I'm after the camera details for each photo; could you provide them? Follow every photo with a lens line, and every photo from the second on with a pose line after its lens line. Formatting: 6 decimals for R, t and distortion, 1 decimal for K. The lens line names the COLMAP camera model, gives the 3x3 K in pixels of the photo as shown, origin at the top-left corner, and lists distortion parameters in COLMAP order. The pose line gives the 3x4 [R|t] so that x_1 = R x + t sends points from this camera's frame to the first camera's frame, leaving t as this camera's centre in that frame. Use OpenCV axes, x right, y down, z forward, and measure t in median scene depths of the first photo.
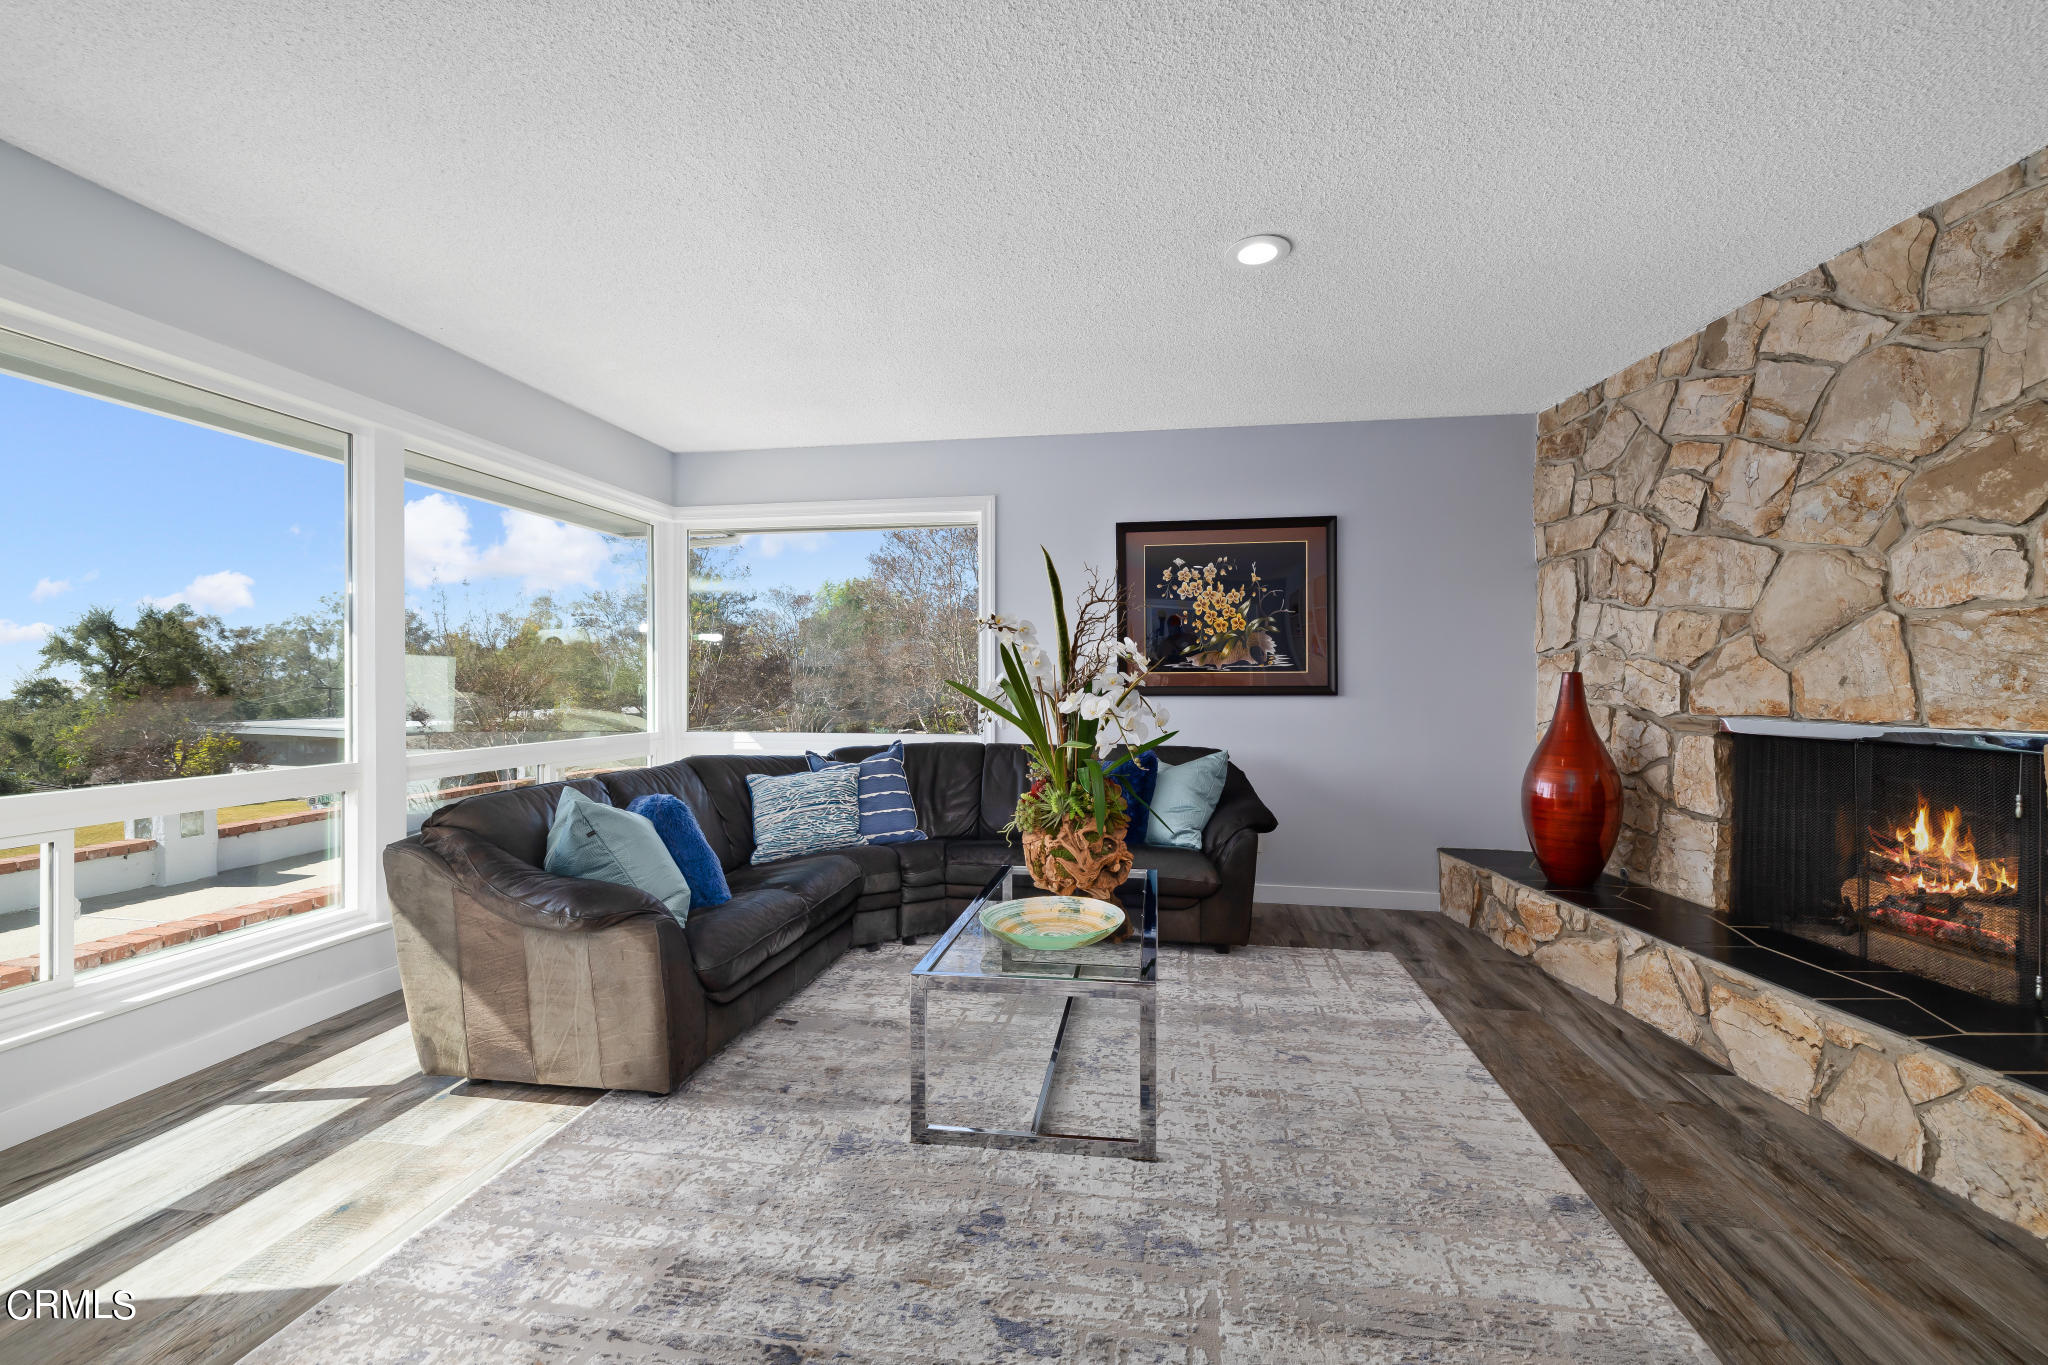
lens RADIAL K [[877.2, 0, 1026.8], [0, 877.2, 677.5], [0, 0, 1]] dist [0.001726, -0.000053]
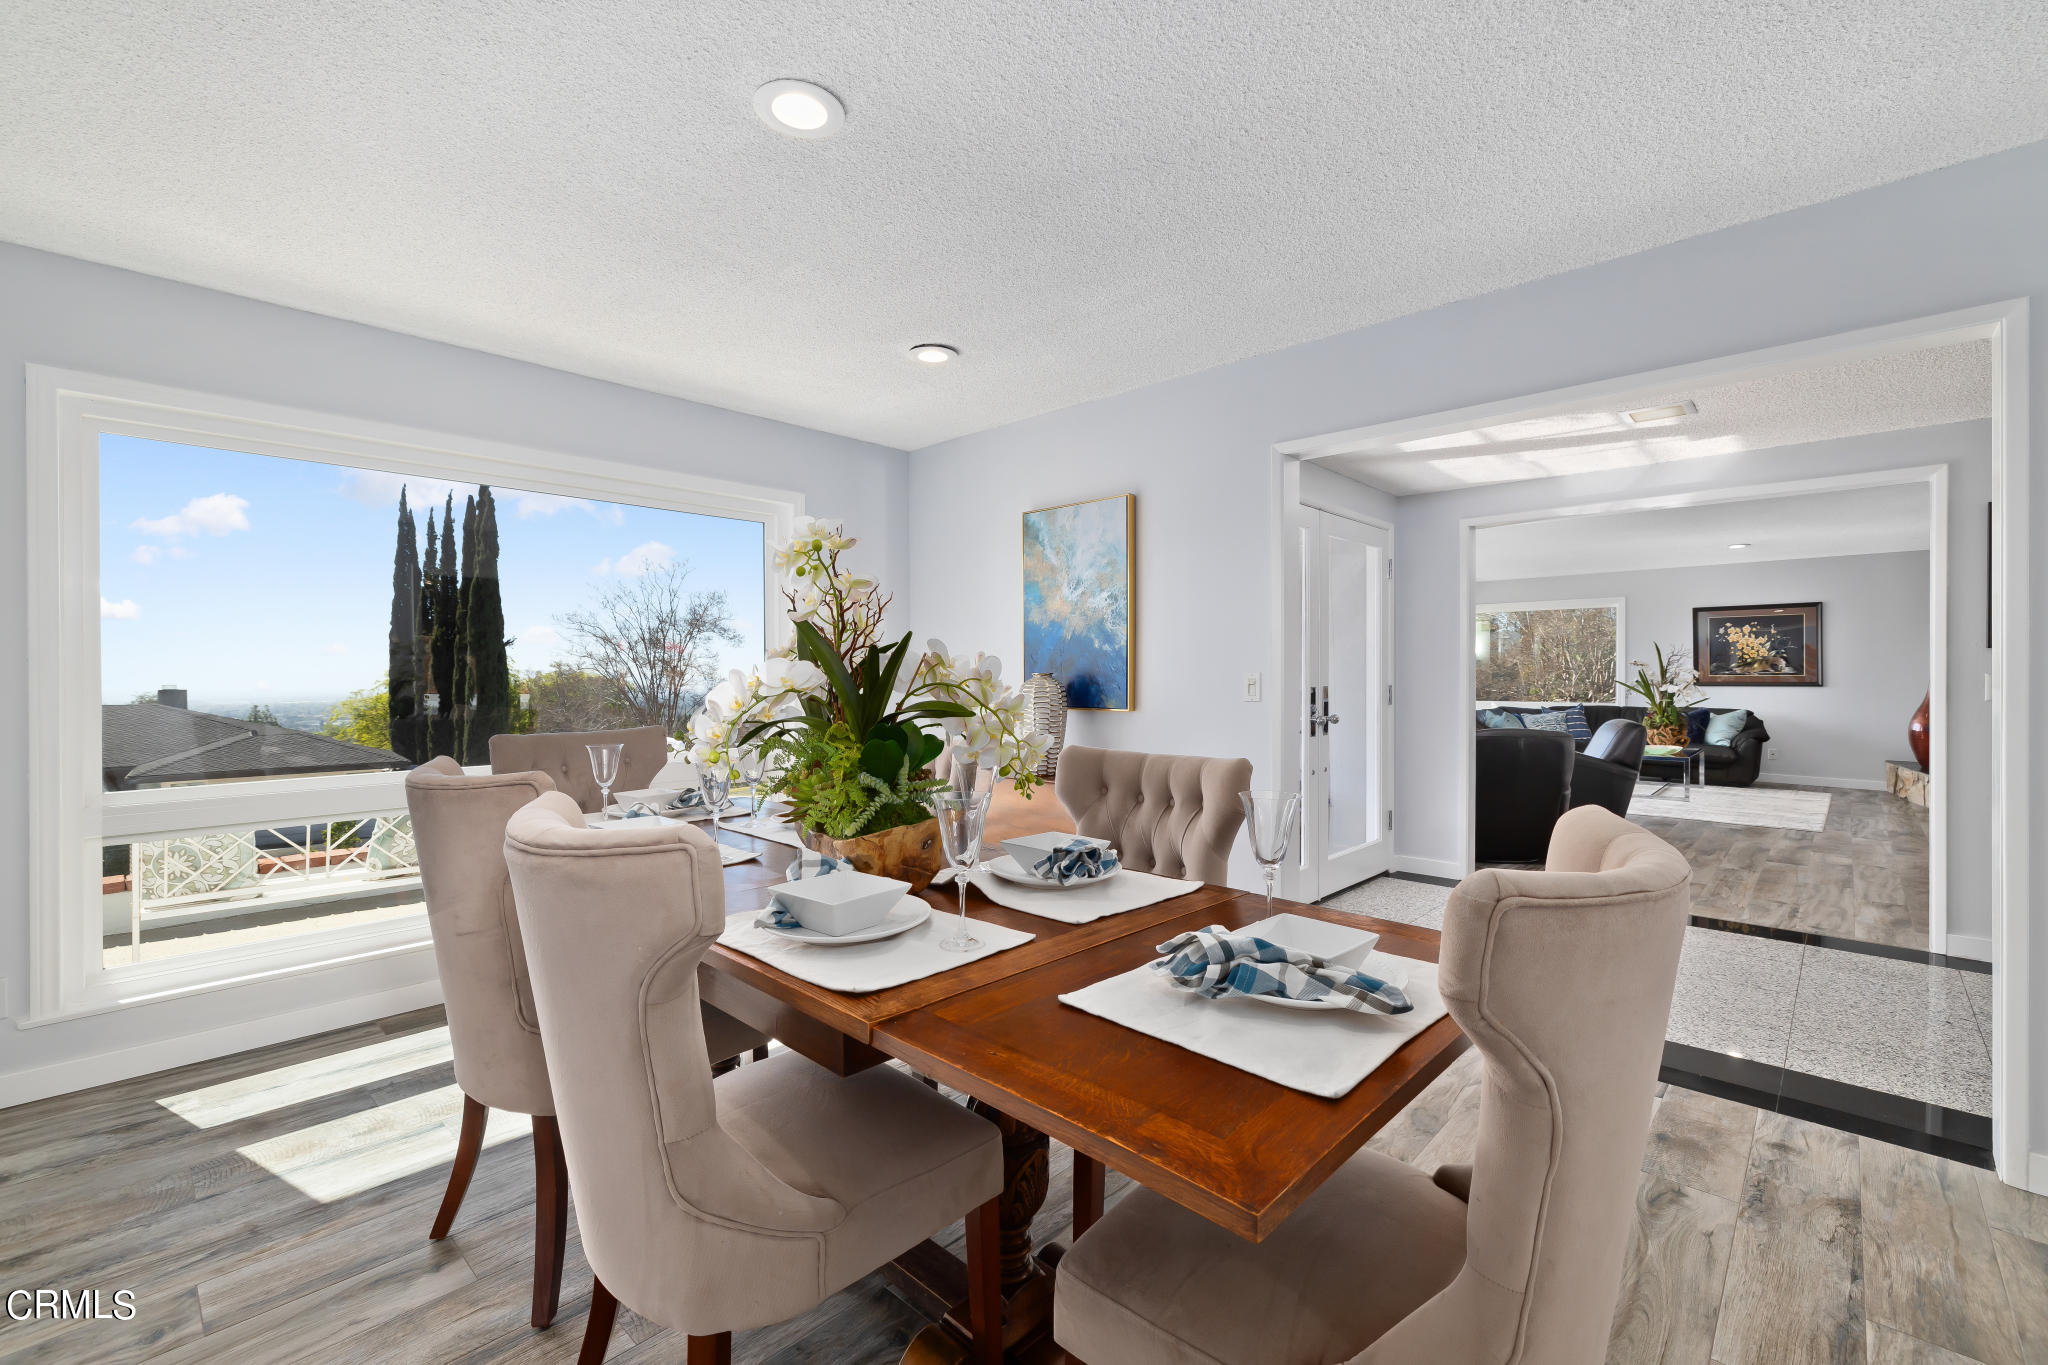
lens RADIAL K [[877.2, 0, 1022.5], [0, 877.2, 675.9], [0, 0, 1]] dist [0.001726, -0.000053]
pose [[0.828208, -0.000496, -0.560420, -0.068588], [0.007009, 0.999931, 0.009472, -0.045510], [0.560376, -0.011773, 0.828154, -2.179703]]
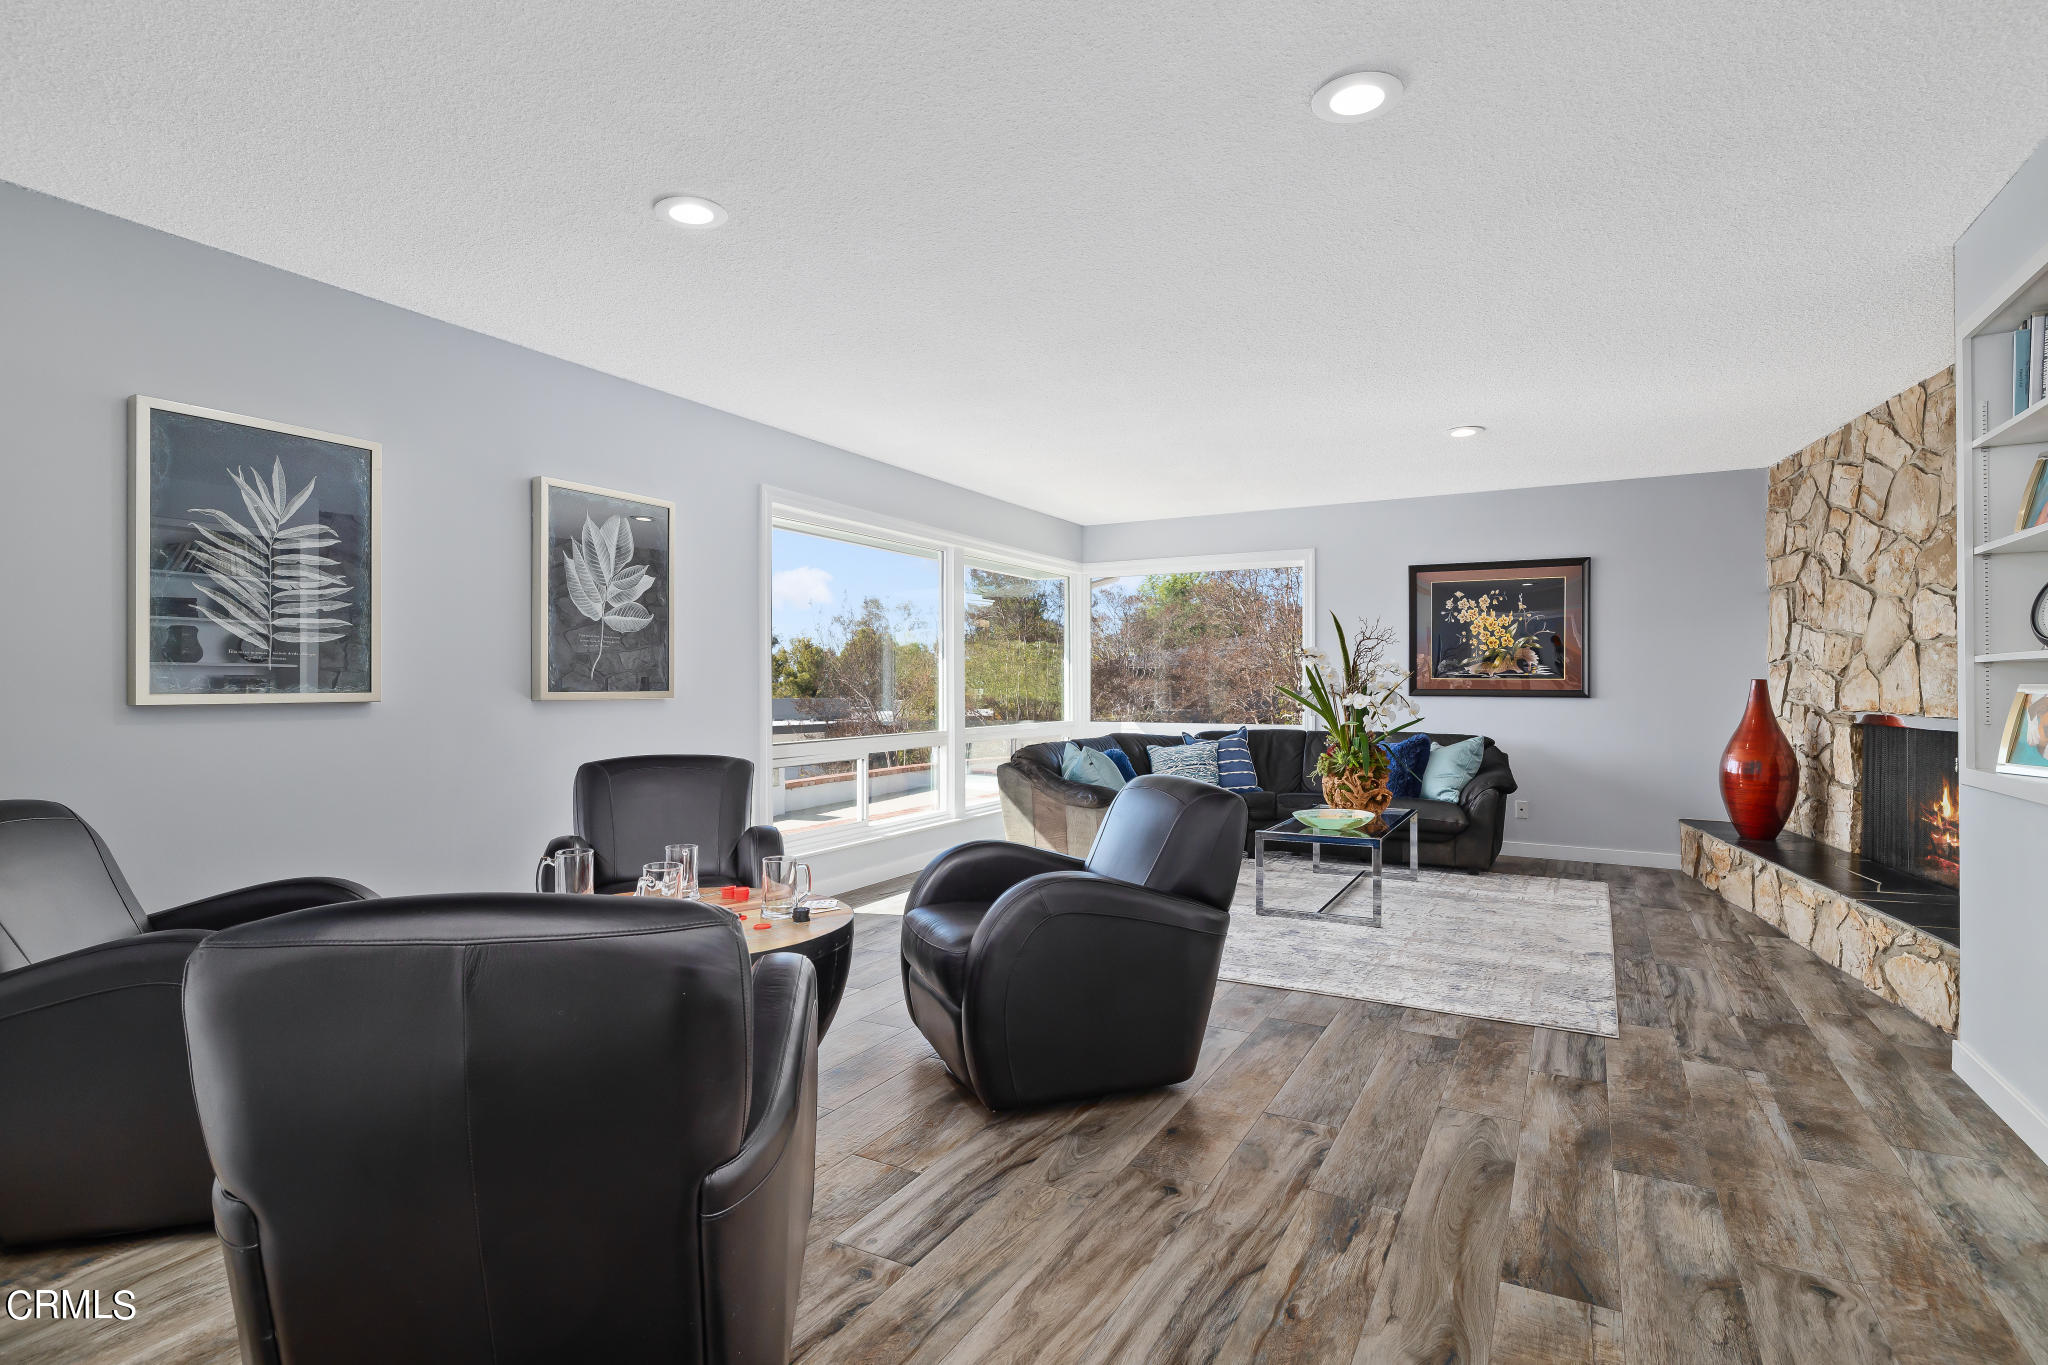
lens RADIAL K [[1021.9, 0, 1035.5], [0, 1021.9, 677.2], [0, 0, 1]] dist [-0.000042, -0.000034]
pose [[0.945074, -0.002431, -0.326847, 0.090553], [0.001940, 0.999996, -0.001828, -0.008379], [0.326850, 0.001093, 0.945075, -0.789862]]
